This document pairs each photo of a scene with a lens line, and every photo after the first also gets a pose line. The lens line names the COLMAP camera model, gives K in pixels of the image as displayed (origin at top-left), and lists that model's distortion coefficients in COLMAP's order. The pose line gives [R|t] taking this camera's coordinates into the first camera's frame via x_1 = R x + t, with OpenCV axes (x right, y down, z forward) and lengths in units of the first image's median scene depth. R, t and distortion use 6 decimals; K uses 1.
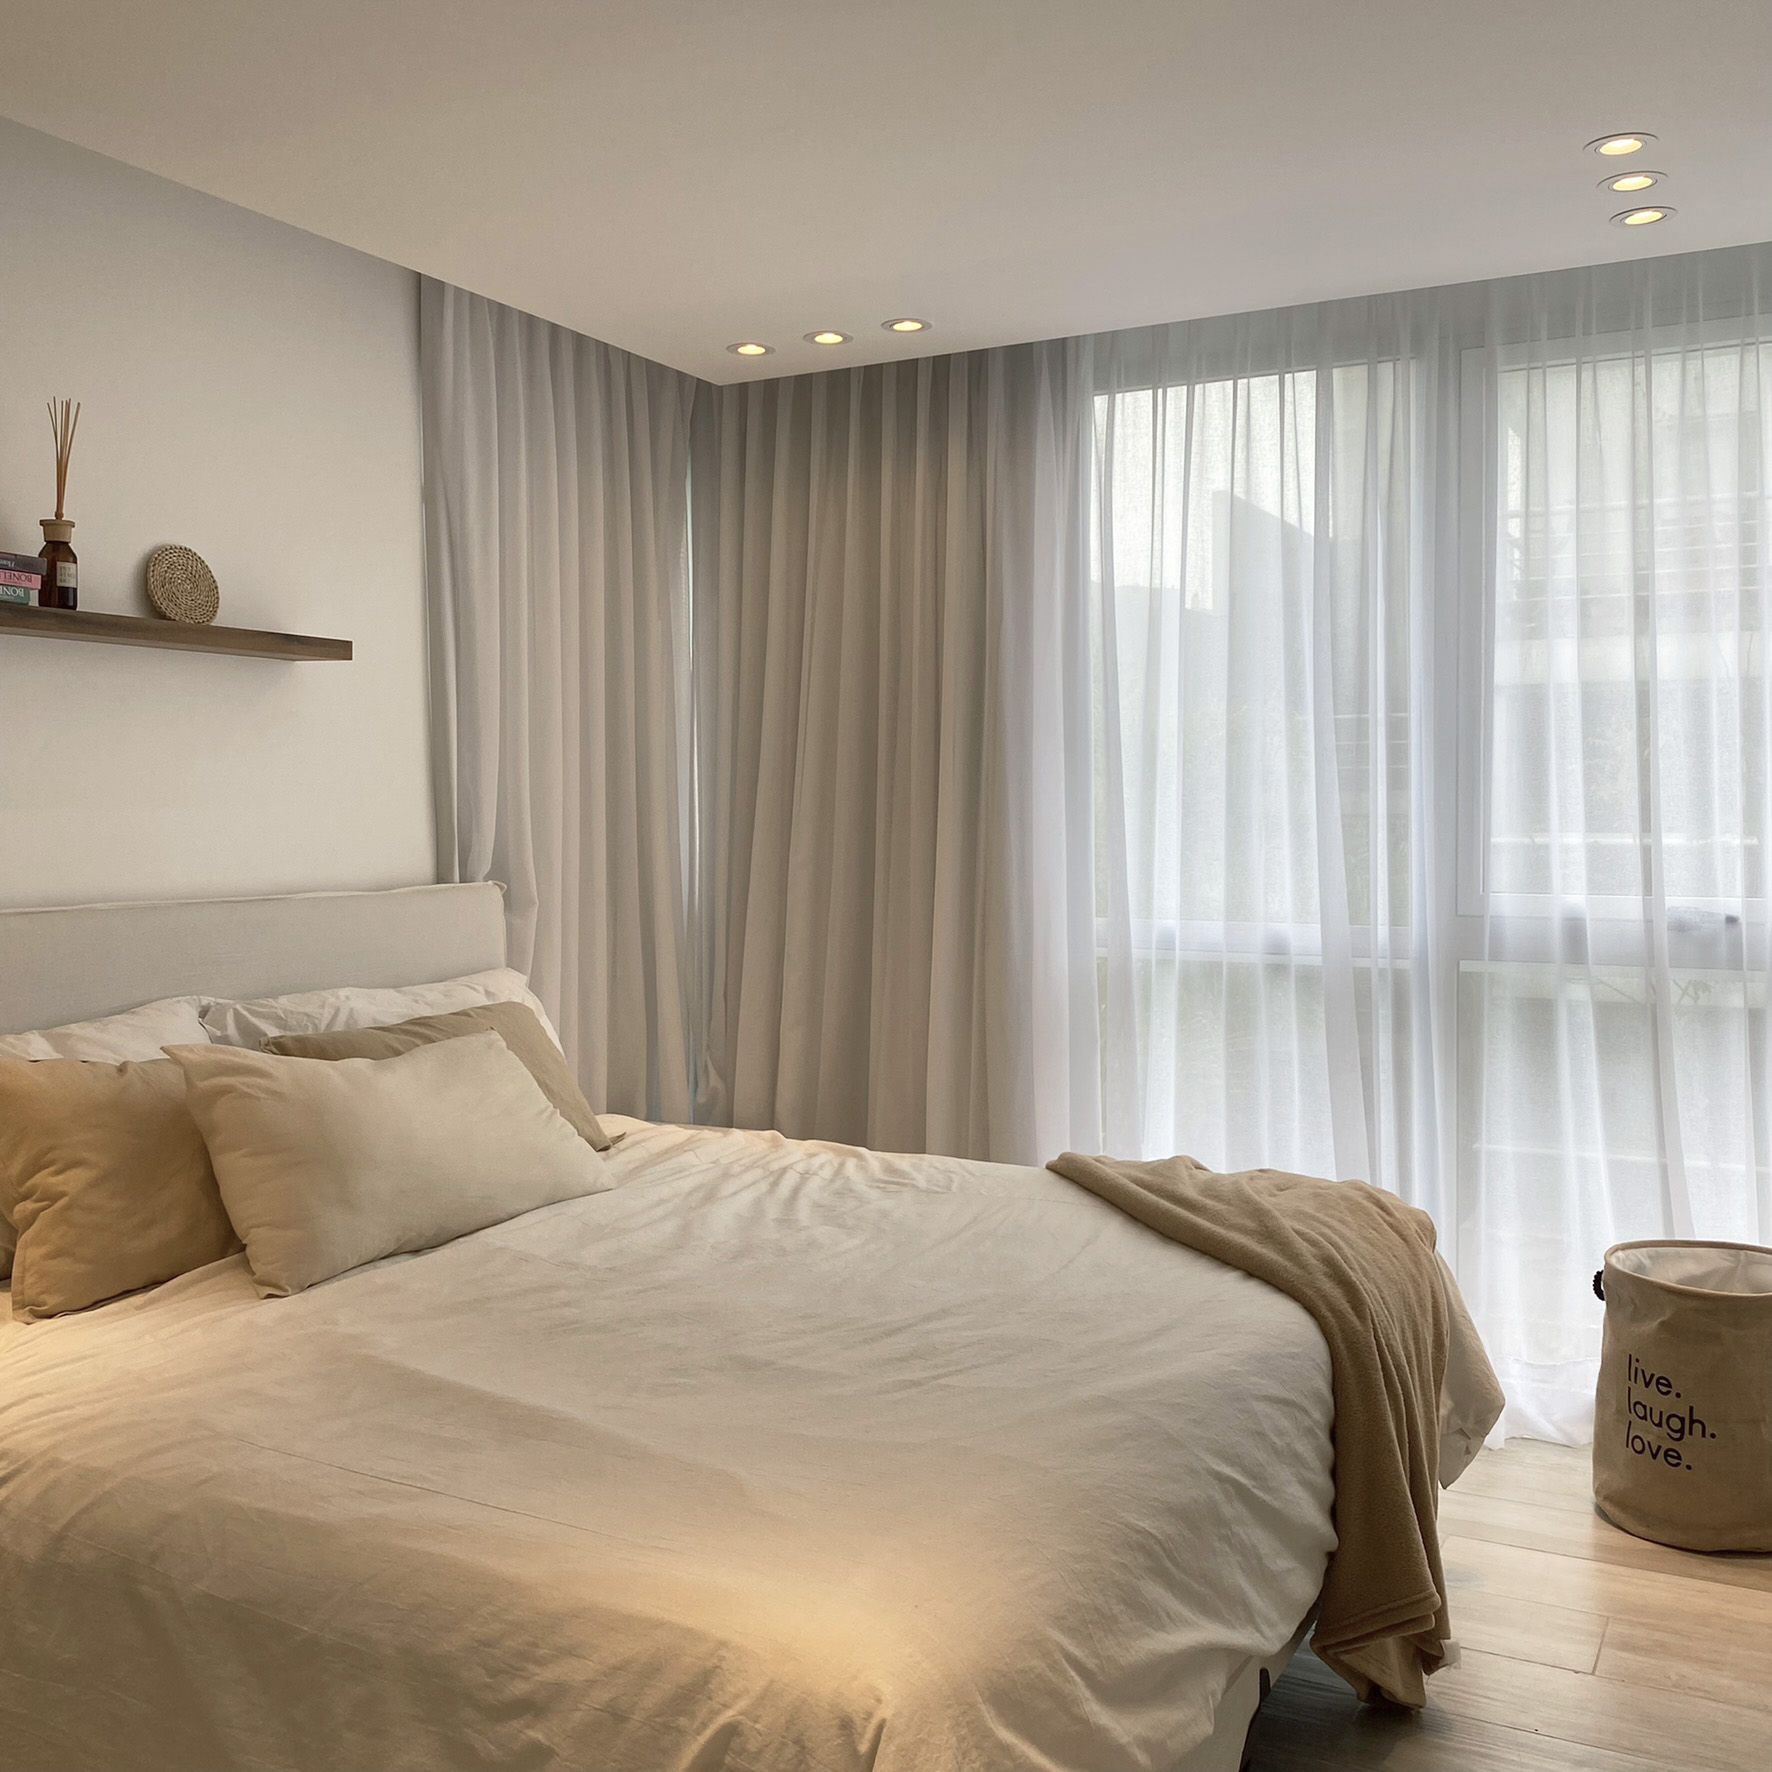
lens RADIAL K [[1823.7, 0, 879.3], [0, 1823.7, 891.1], [0, 0, 1]] dist [0.002302, 0.000000]
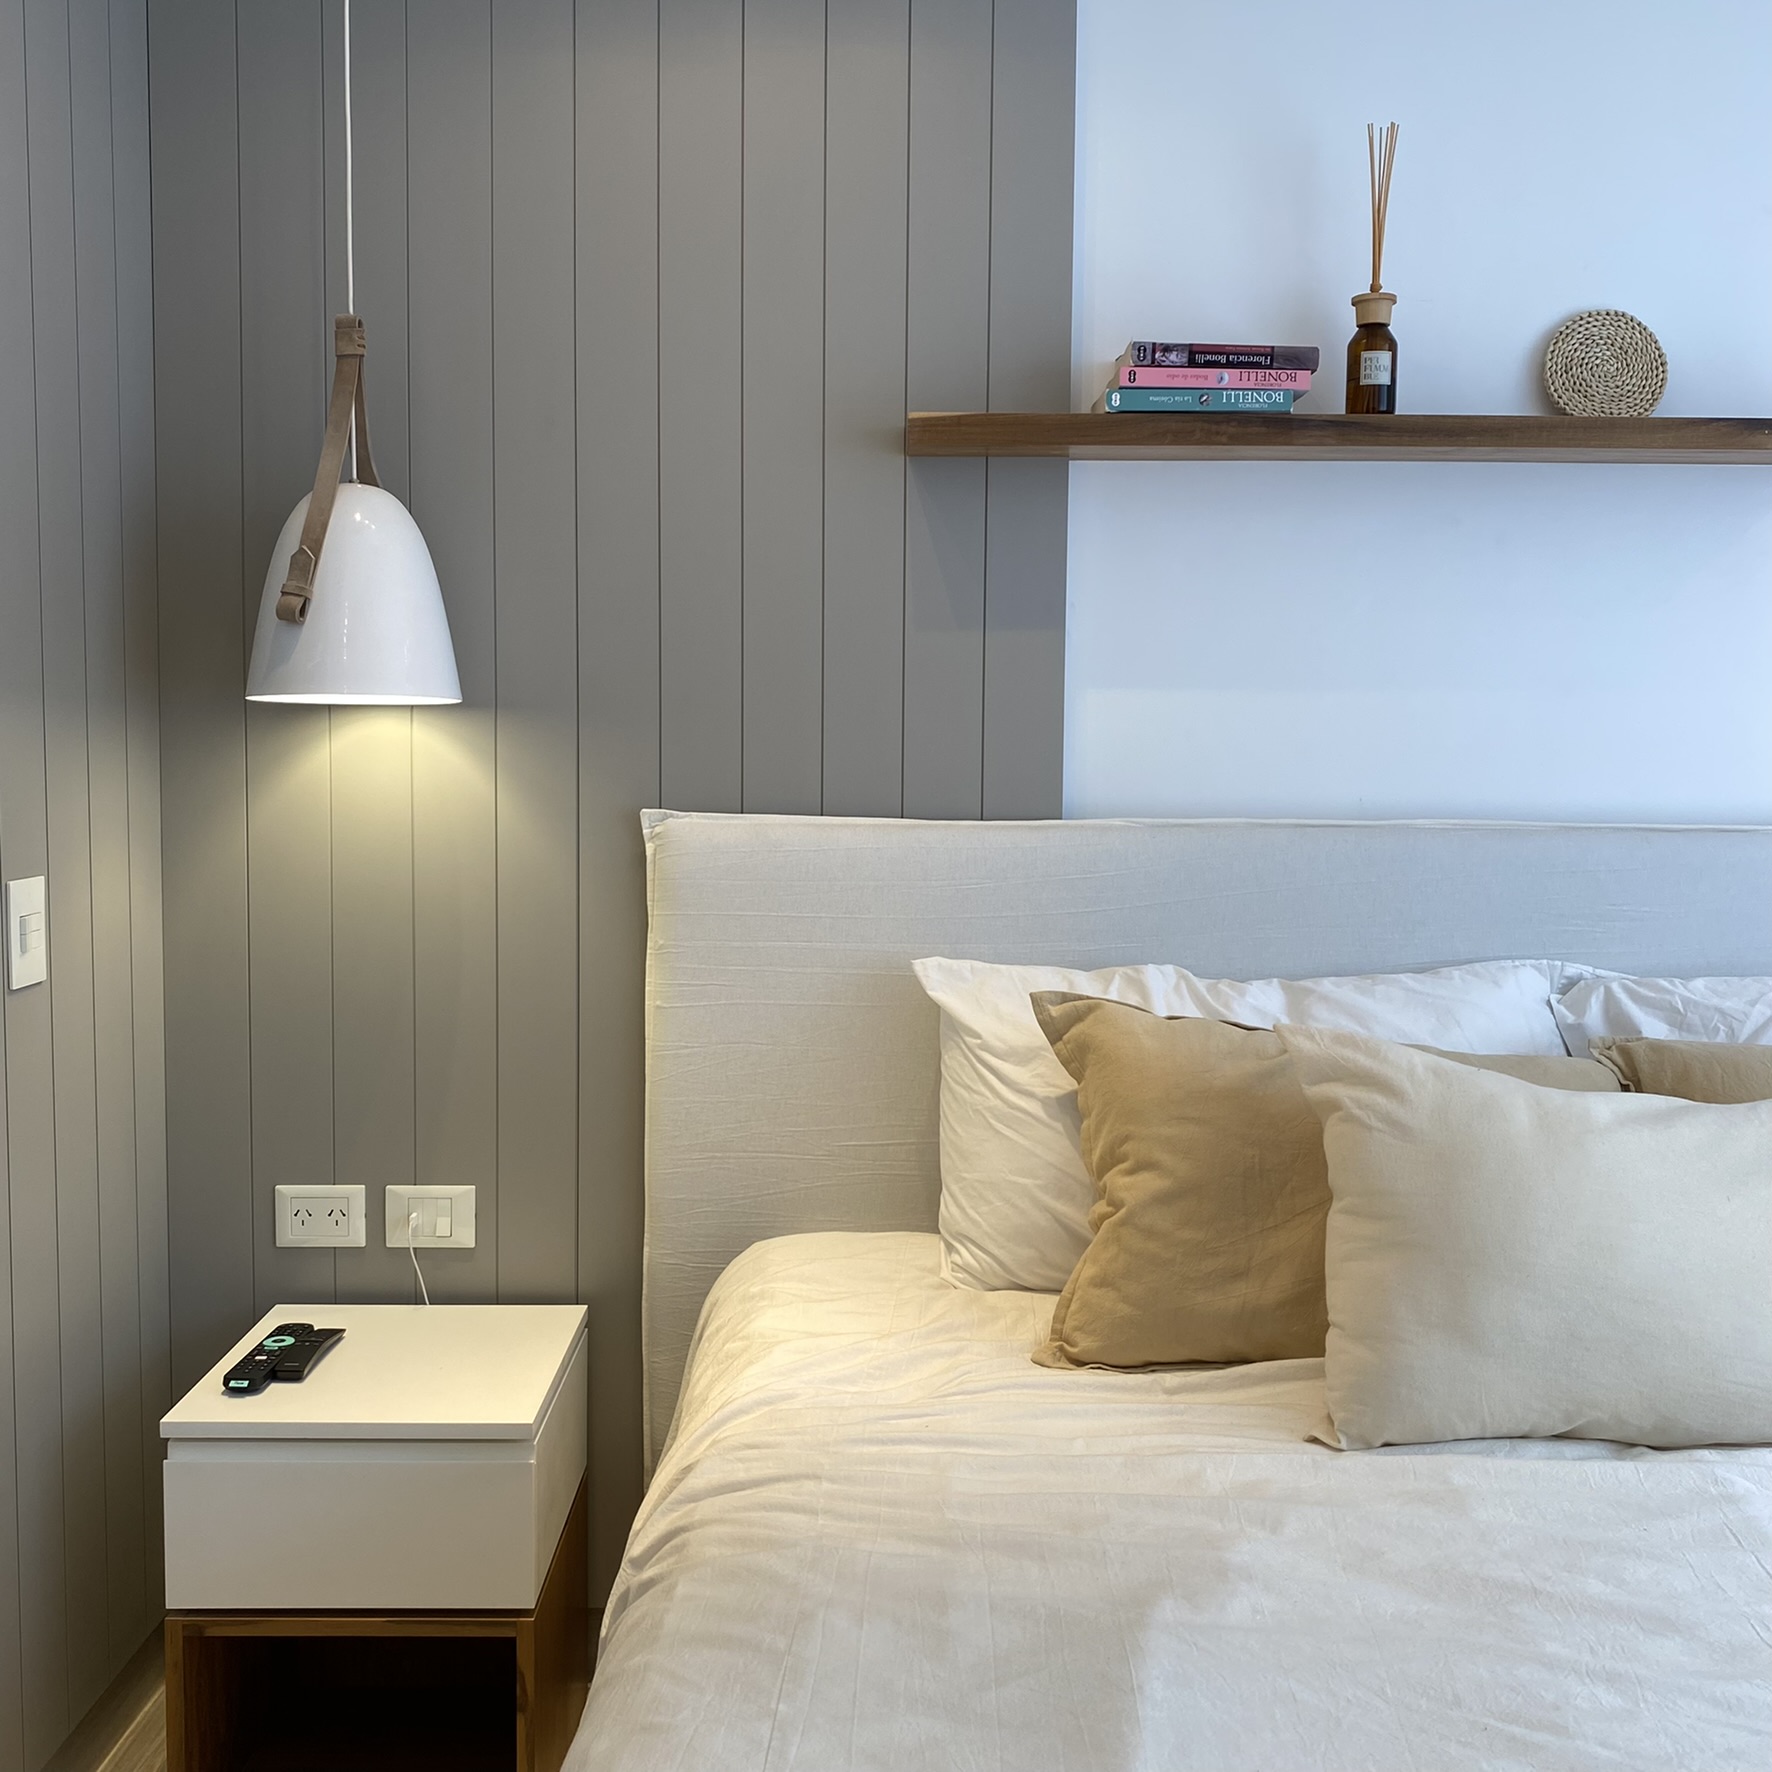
lens RADIAL K [[1823.7, 0, 893.8], [0, 1823.7, 854.9], [0, 0, 1]] dist [0.002302, 0.000000]
pose [[0.475382, 0.069509, -0.877030, 0.113218], [-0.053908, 0.997302, 0.049822, -0.003773], [0.878127, 0.023594, 0.477846, 0.459334]]
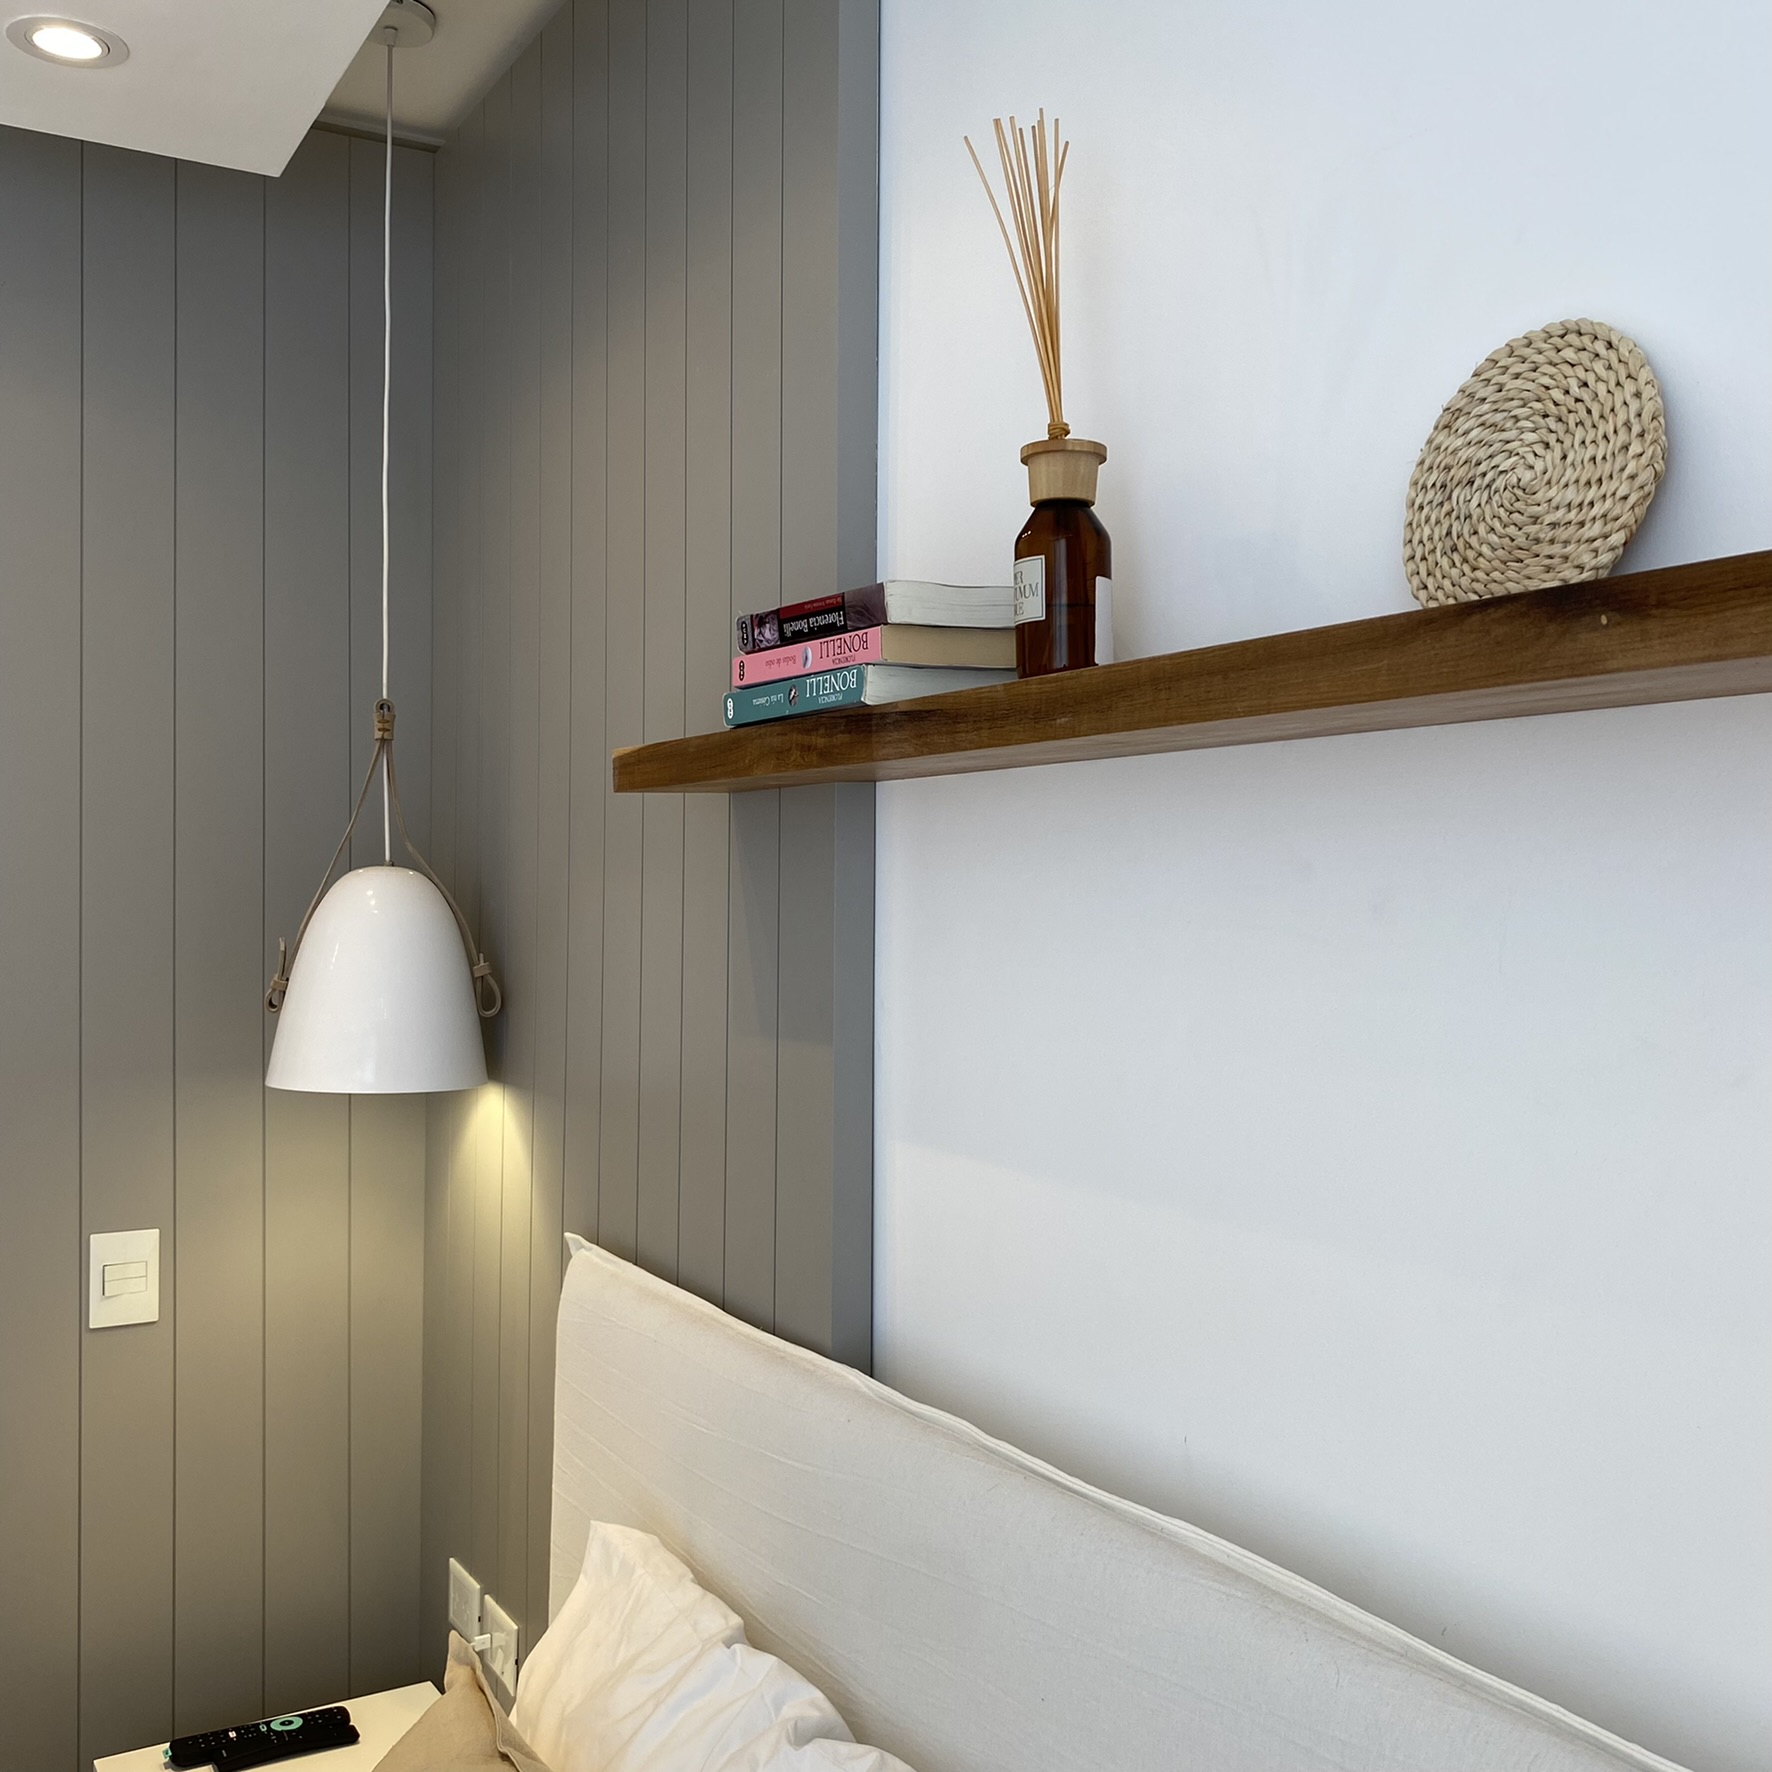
lens RADIAL K [[1823.7, 0, 890.9], [0, 1823.7, 844.3], [0, 0, 1]] dist [0.002302, 0.000000]
pose [[-0.508466, -0.015166, -0.860948, -0.103932], [-0.038333, 0.999252, 0.005036, -0.116331], [0.860228, 0.035564, -0.508667, 1.114671]]
